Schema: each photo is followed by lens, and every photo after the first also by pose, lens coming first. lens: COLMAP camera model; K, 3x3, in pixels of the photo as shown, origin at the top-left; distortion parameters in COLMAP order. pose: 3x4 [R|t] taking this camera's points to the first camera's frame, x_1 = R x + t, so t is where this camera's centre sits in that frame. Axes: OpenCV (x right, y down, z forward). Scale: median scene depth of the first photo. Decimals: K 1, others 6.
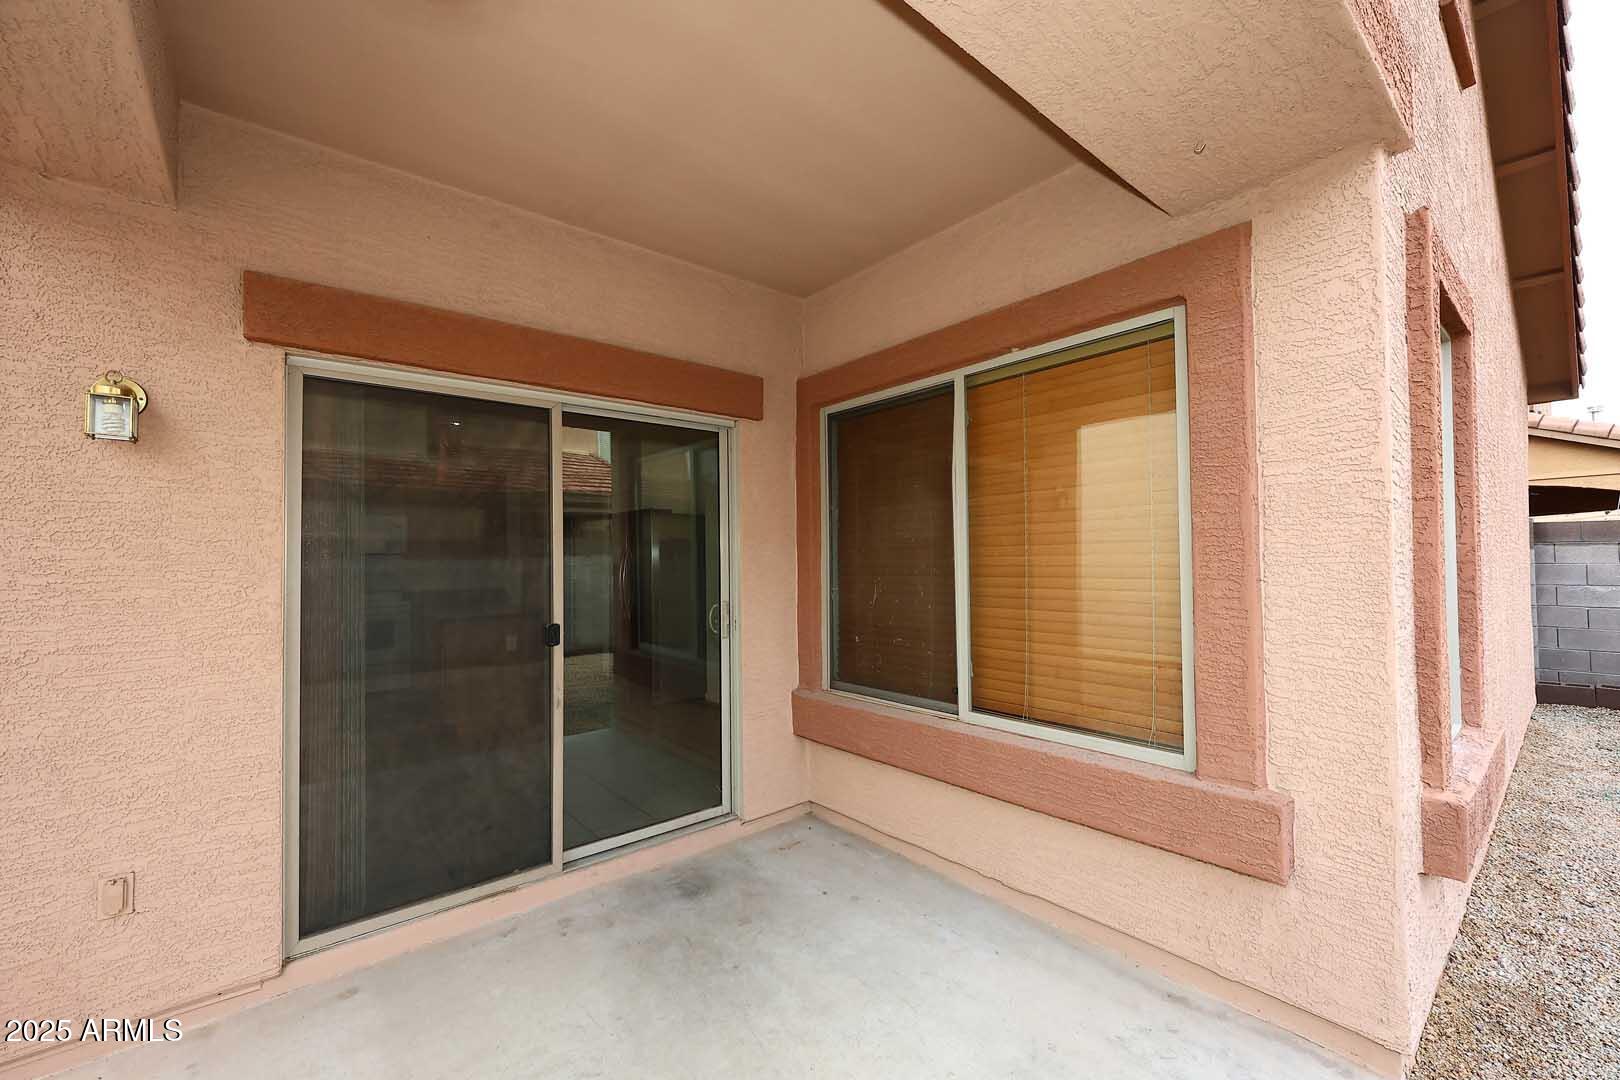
lens RADIAL K [[658.0, 0, 811.3], [0, 658.0, 539.8], [0, 0, 1]] dist [0.000147, 0.000193]
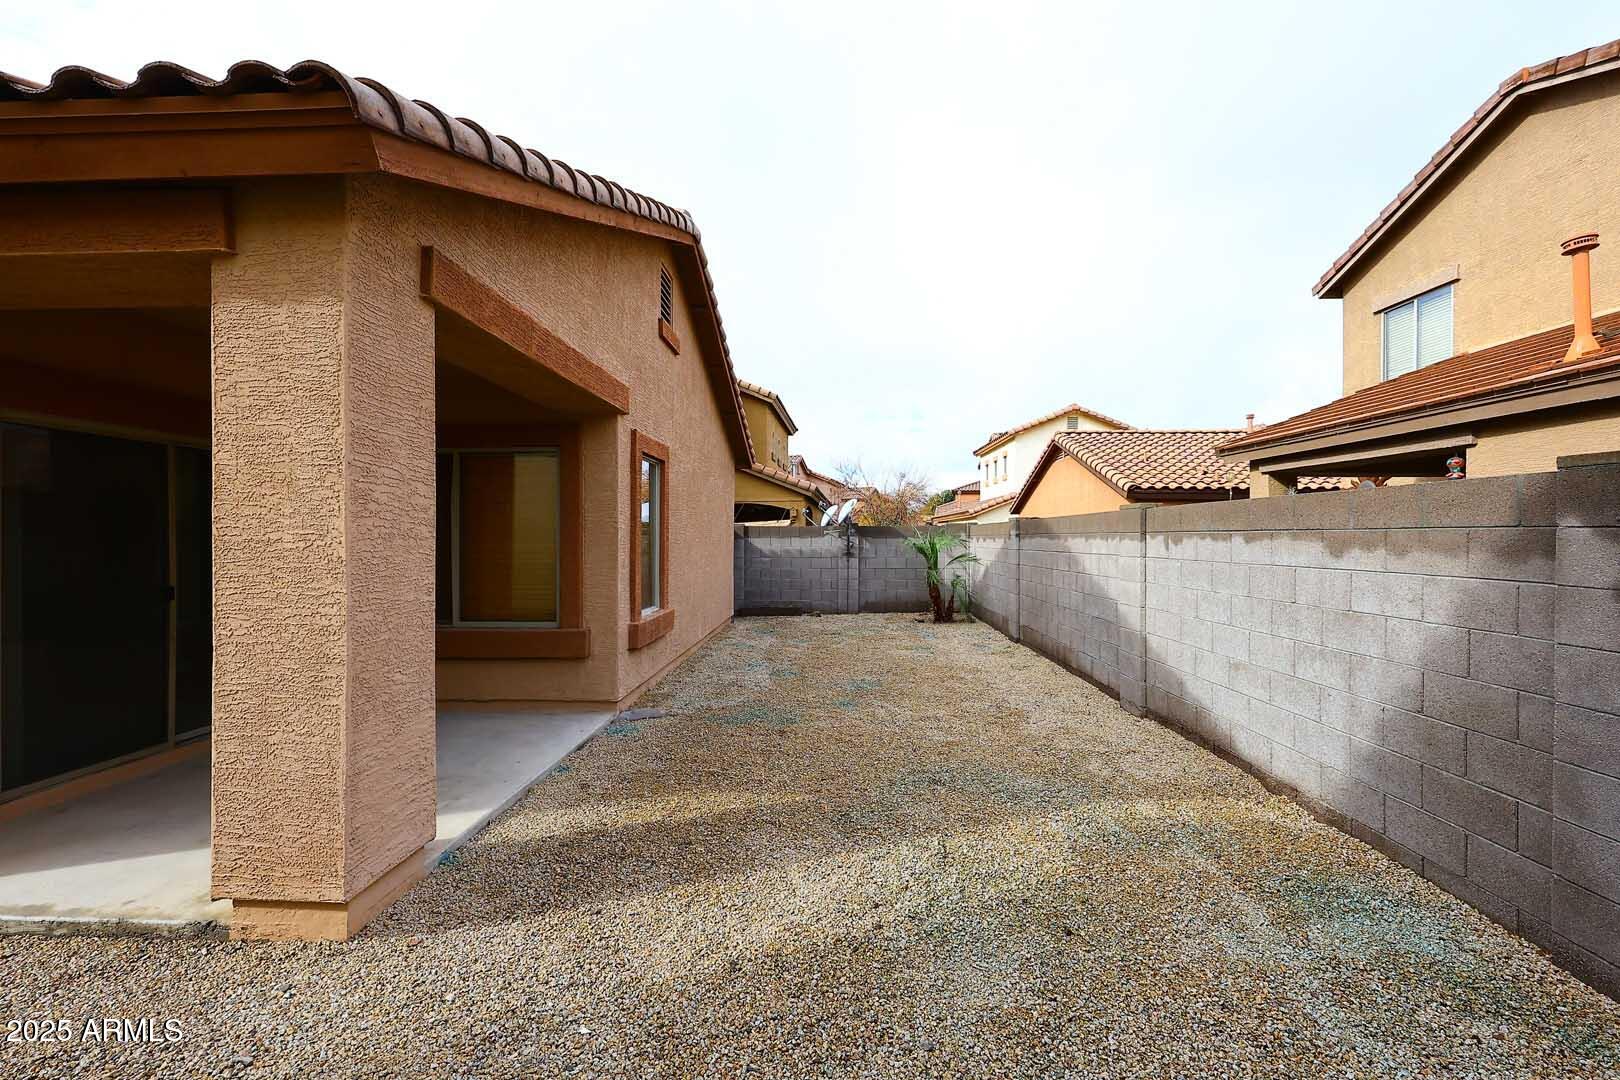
lens RADIAL K [[658.0, 0, 810.5], [0, 658.0, 540.3], [0, 0, 1]] dist [0.000147, 0.000193]
pose [[0.683785, 0.008059, 0.729639, -0.496078], [-0.029857, 0.999411, 0.016943, -0.051606], [-0.729072, -0.033370, 0.683623, -1.147053]]
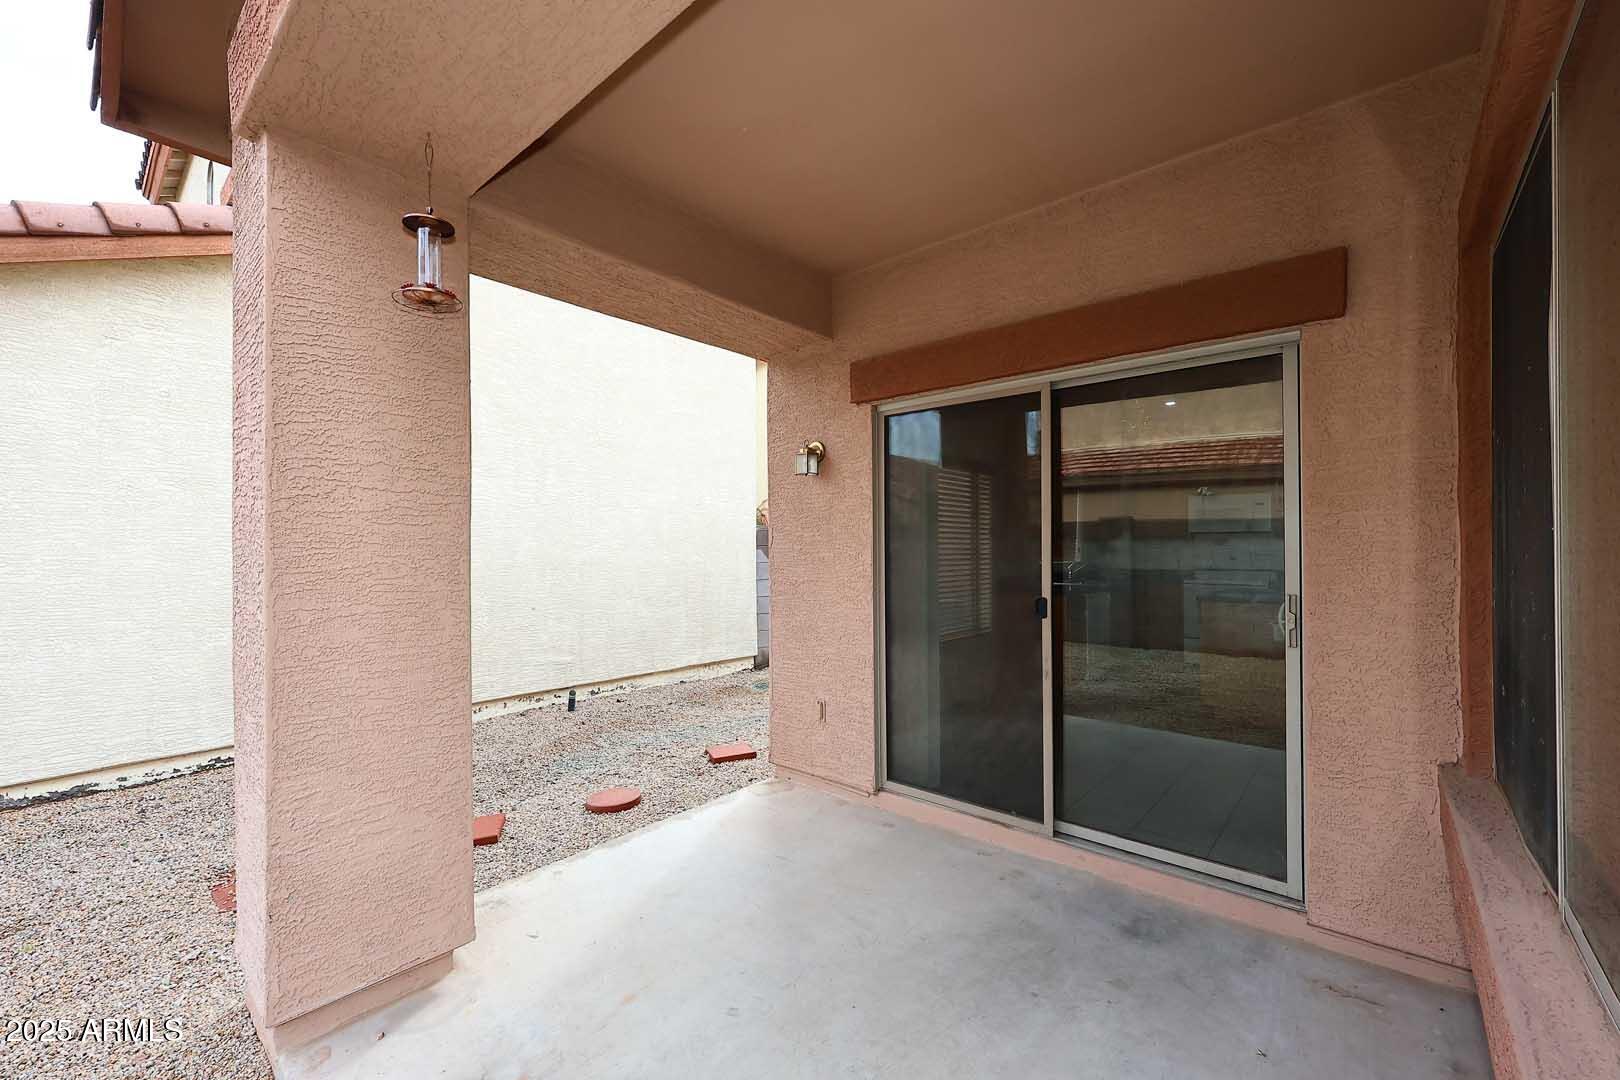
lens RADIAL K [[658.0, 0, 808.5], [0, 658.0, 543.1], [0, 0, 1]] dist [0.000147, 0.000193]
pose [[0.145368, 0.007220, -0.989351, 0.592480], [0.032608, 0.999395, 0.012084, 0.016588], [0.988840, -0.034017, 0.145045, 0.489860]]
